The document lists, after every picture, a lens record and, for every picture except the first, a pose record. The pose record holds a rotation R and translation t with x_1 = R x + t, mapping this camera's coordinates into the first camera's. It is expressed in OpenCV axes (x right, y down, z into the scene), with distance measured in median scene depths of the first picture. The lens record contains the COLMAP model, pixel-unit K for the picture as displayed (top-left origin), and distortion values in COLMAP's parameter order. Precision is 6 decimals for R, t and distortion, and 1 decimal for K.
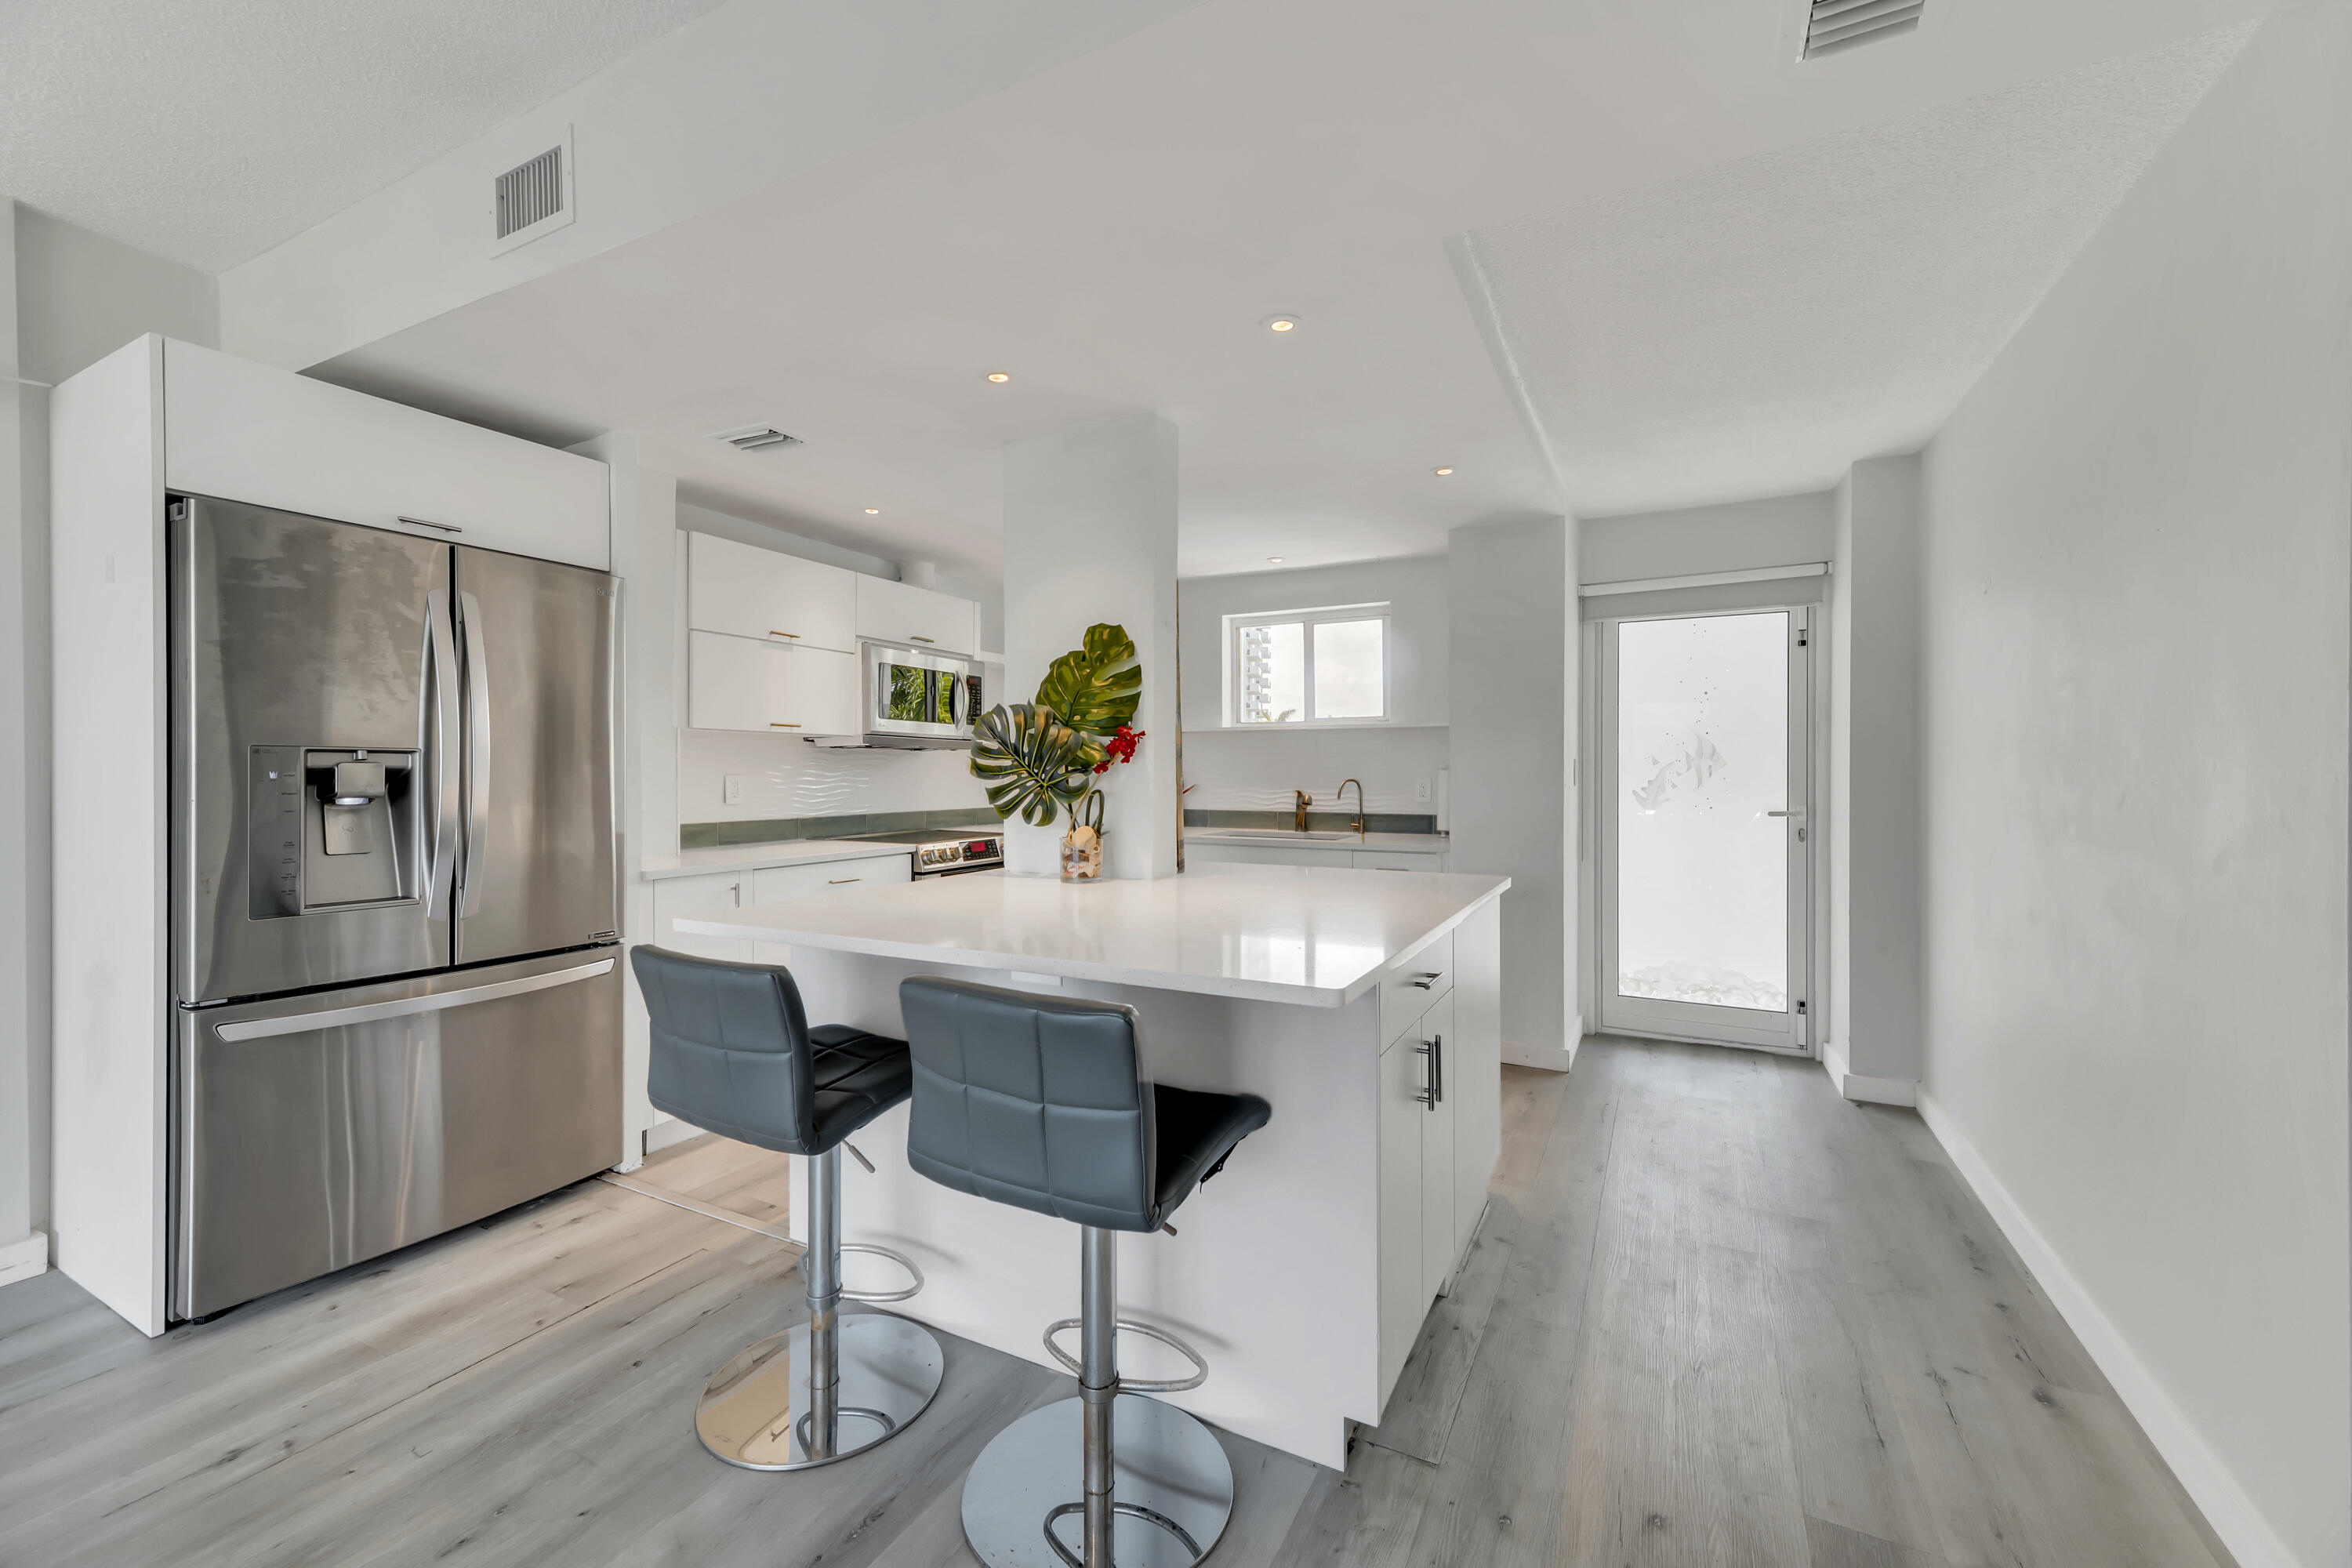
lens RADIAL K [[952.6, 0, 1165.4], [0, 952.6, 774.6], [0, 0, 1]] dist [0.013899, 0.000105]
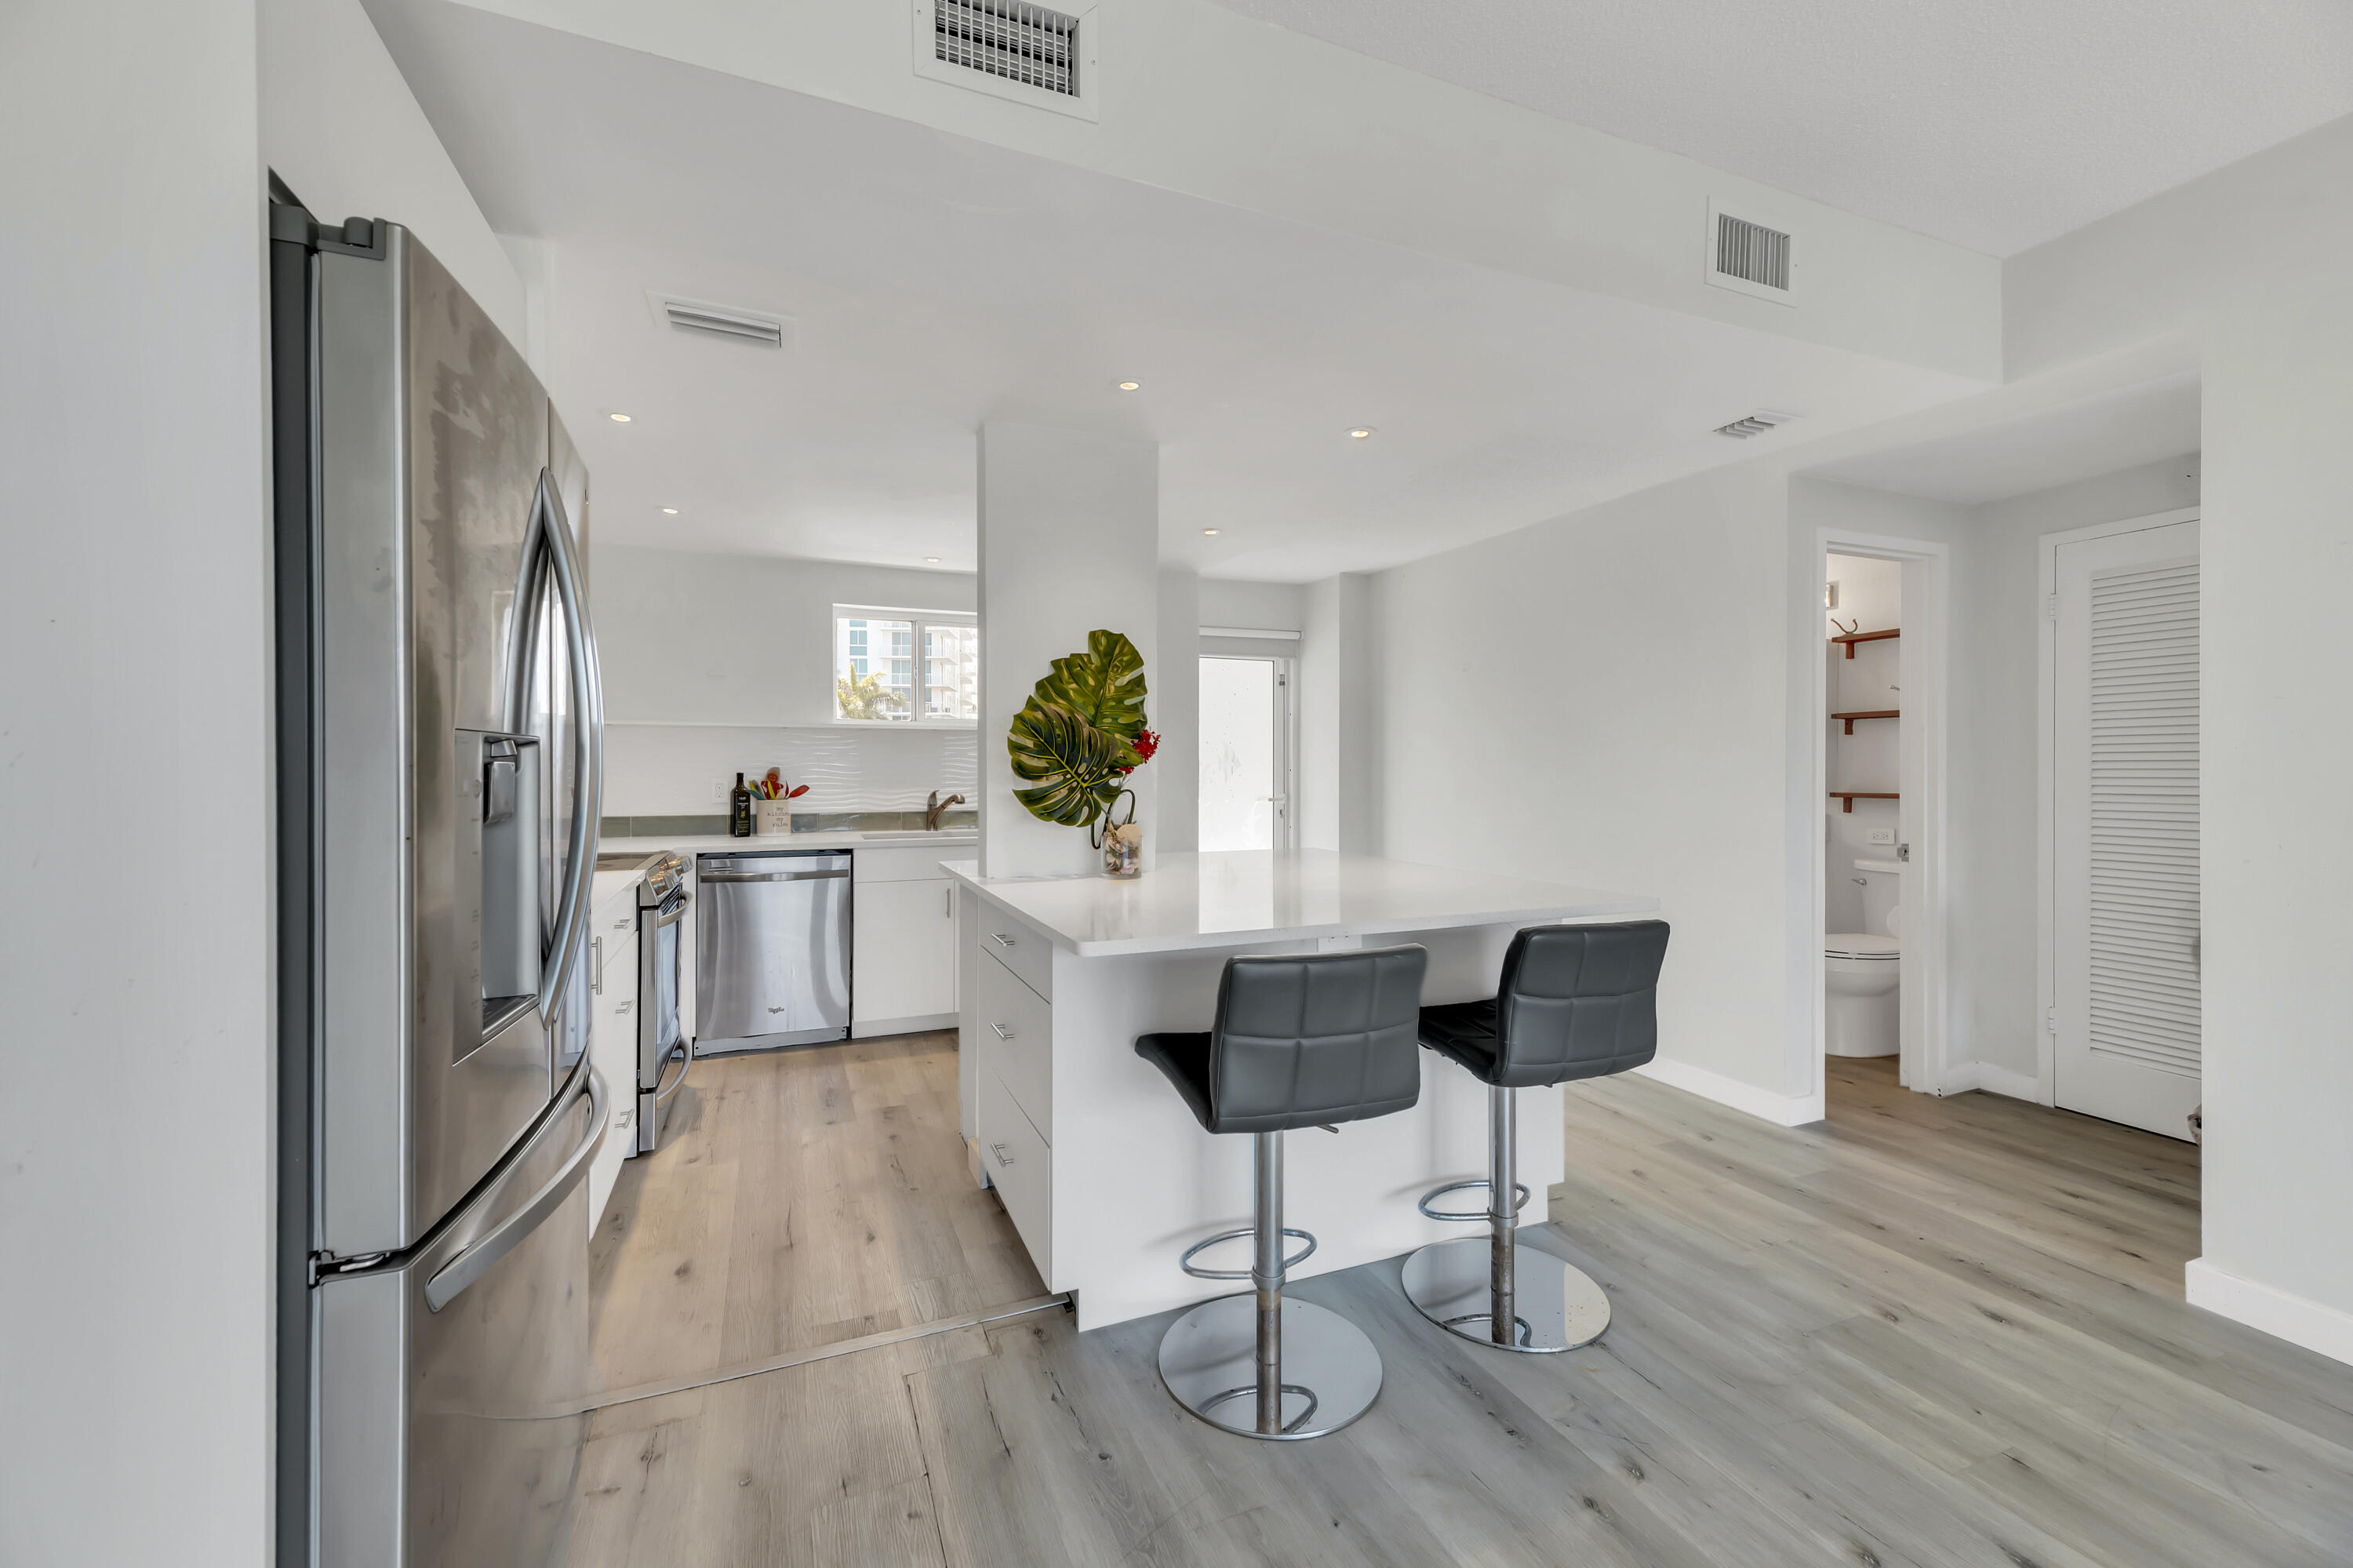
lens RADIAL K [[953.1, 0, 1165.9], [0, 953.1, 774.6], [0, 0, 1]] dist [0.013899, 0.000105]
pose [[0.637211, -0.004277, 0.770677, -0.839361], [0.001980, 0.999990, 0.003913, -0.004535], [-0.770687, -0.000967, 0.637213, 0.288764]]
